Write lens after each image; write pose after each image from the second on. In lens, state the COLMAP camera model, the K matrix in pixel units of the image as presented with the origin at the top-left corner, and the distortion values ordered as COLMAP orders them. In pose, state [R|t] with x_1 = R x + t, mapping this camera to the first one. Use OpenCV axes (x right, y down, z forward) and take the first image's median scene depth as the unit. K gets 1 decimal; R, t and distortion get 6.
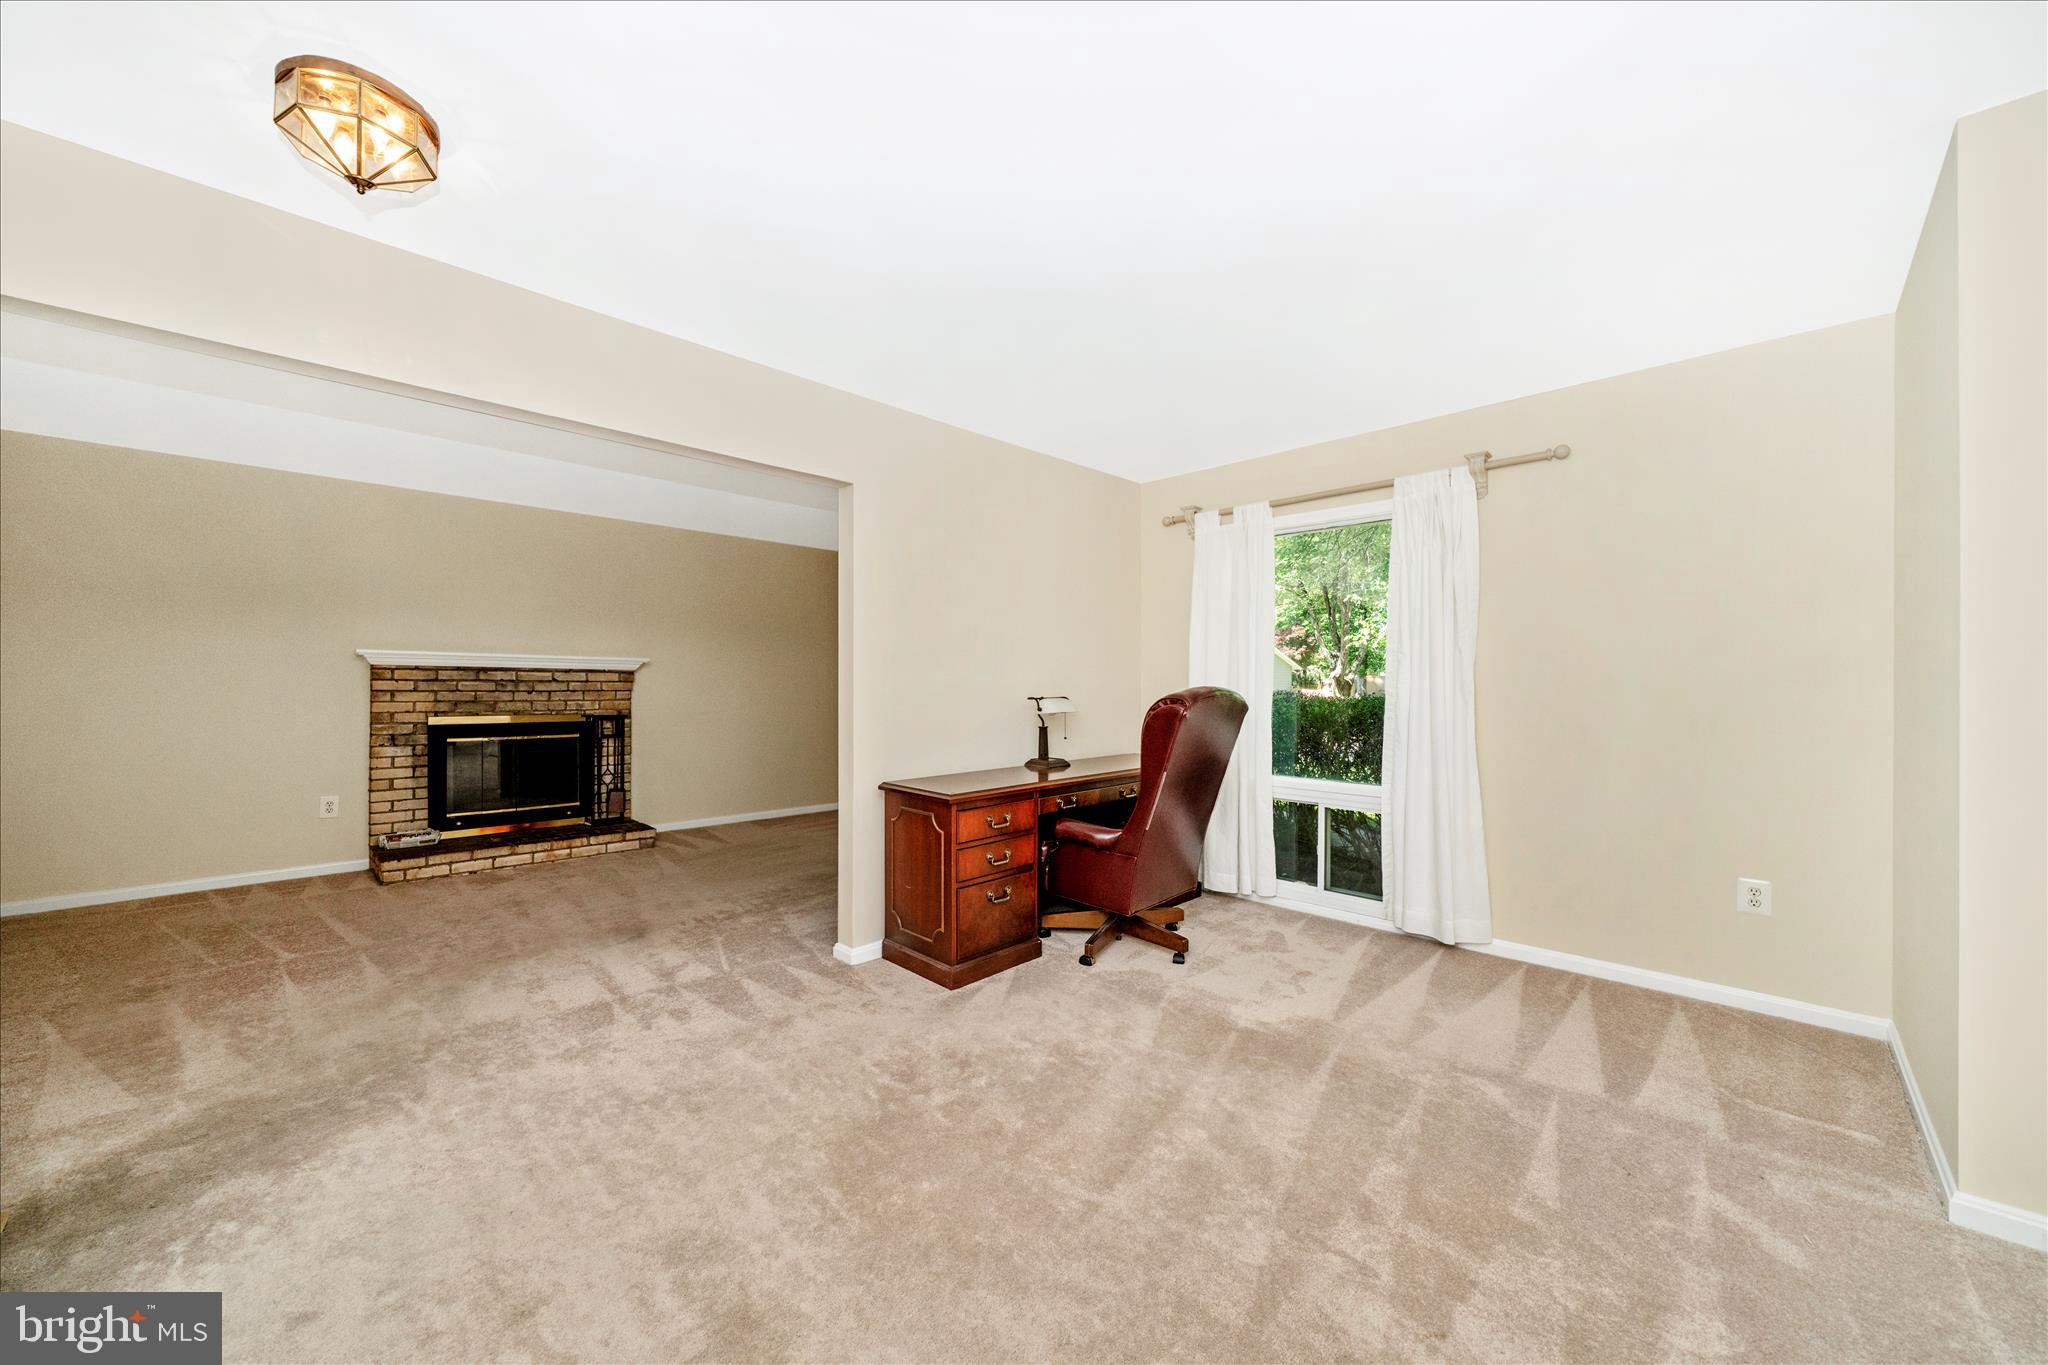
lens RADIAL K [[741.3, 0, 1019.2], [0, 741.3, 683.8], [0, 0, 1]] dist [-0.005232, 0.001100]
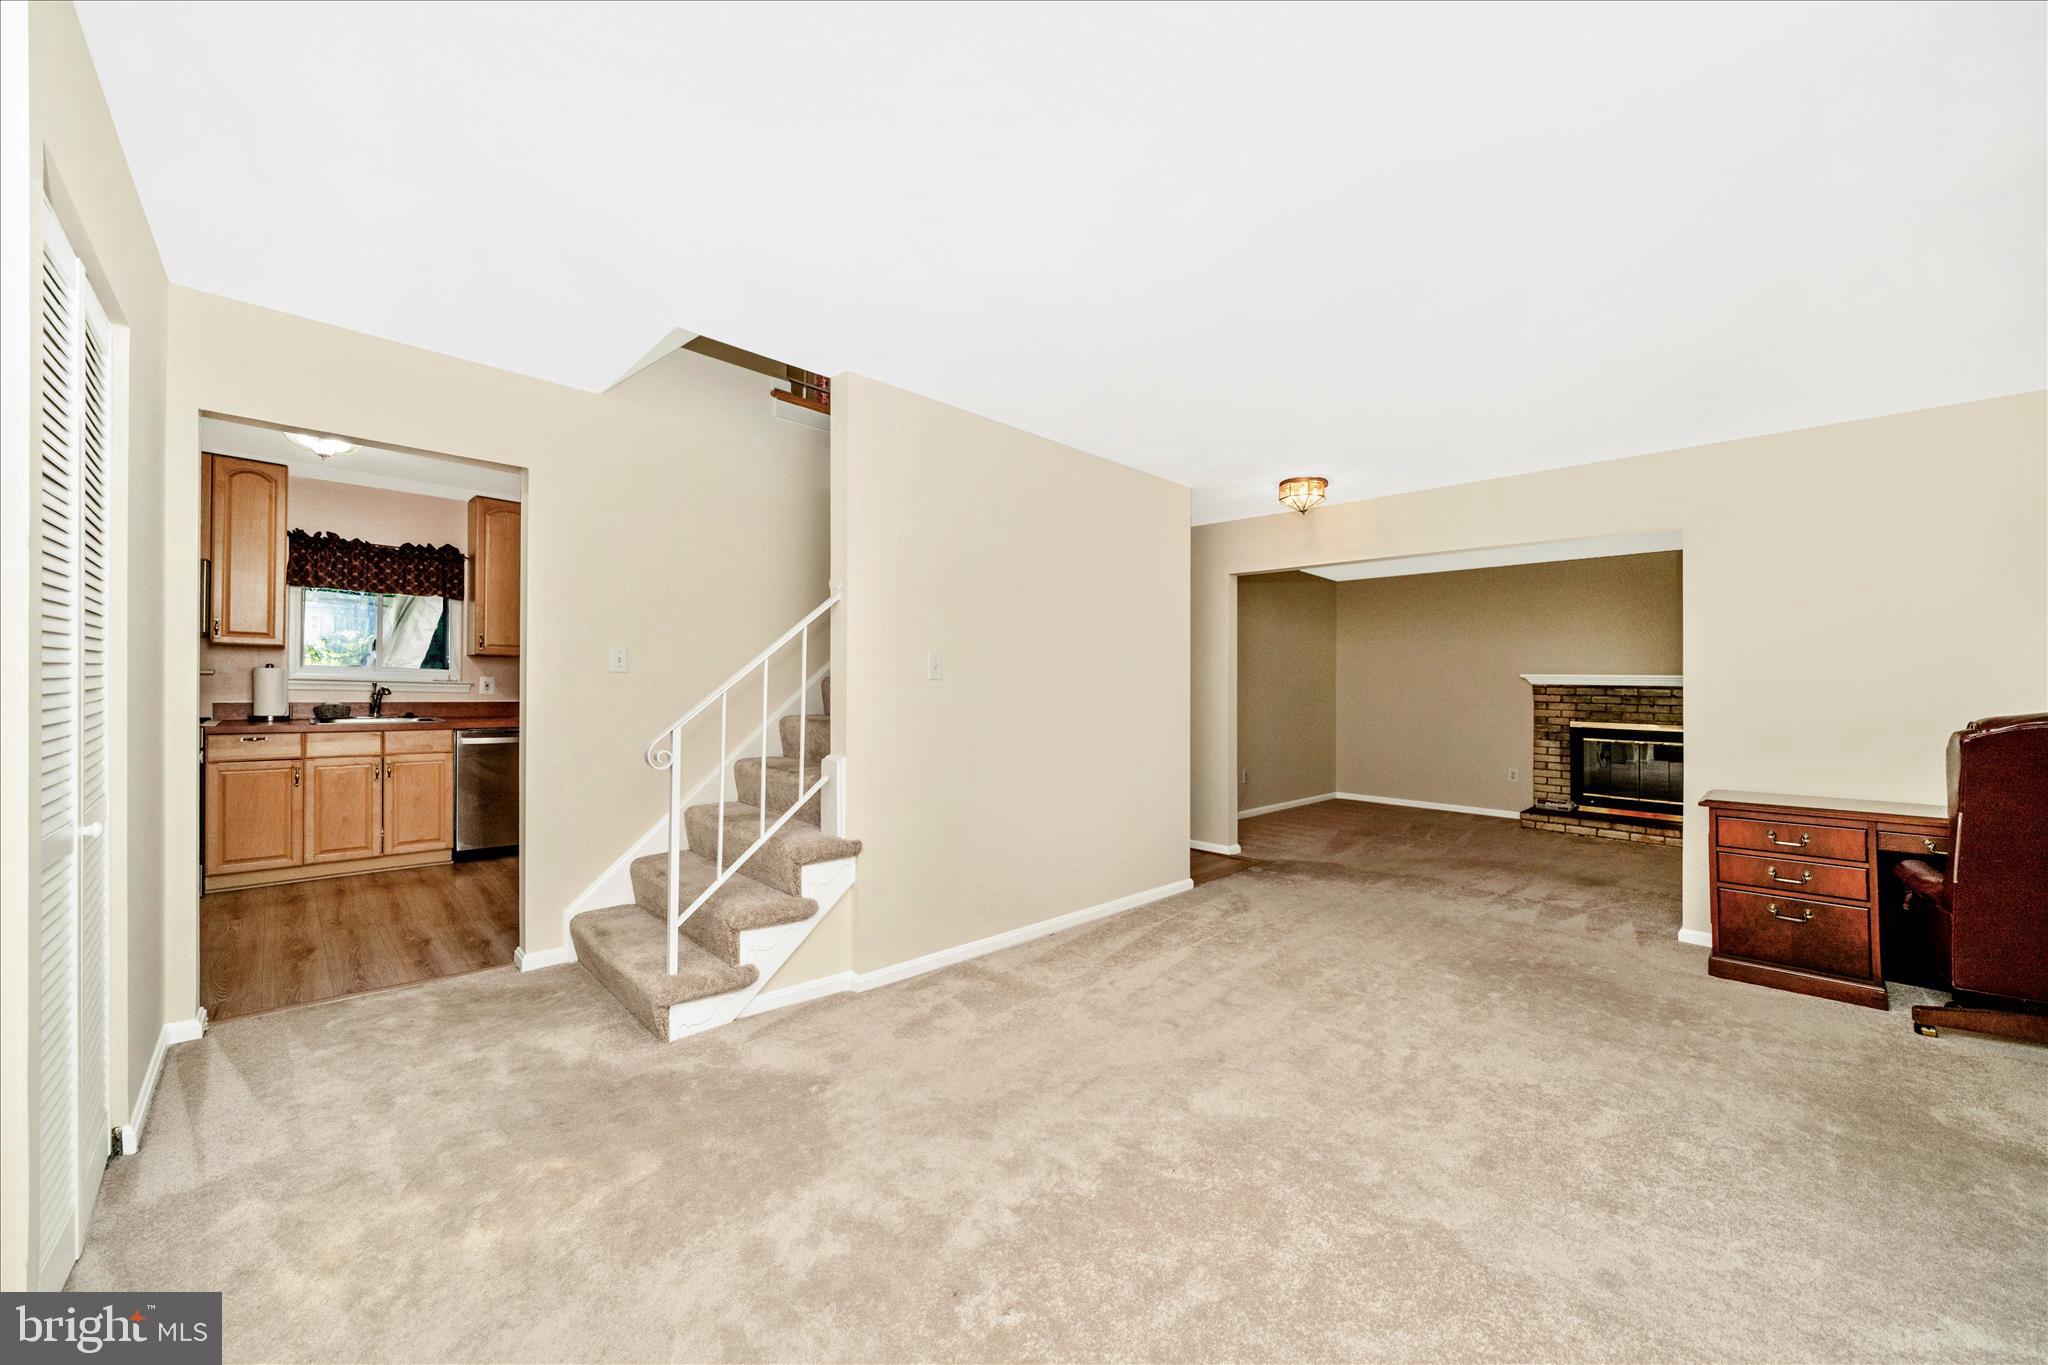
lens RADIAL K [[783.4, 0, 1046.9], [0, 783.4, 696.7], [0, 0, 1]] dist [0.001544, -0.000264]
pose [[-0.000068, 0.007202, -0.999974, 0.691672], [-0.011381, 0.999909, 0.007202, -0.001188], [0.999935, 0.011381, 0.000014, 0.004455]]
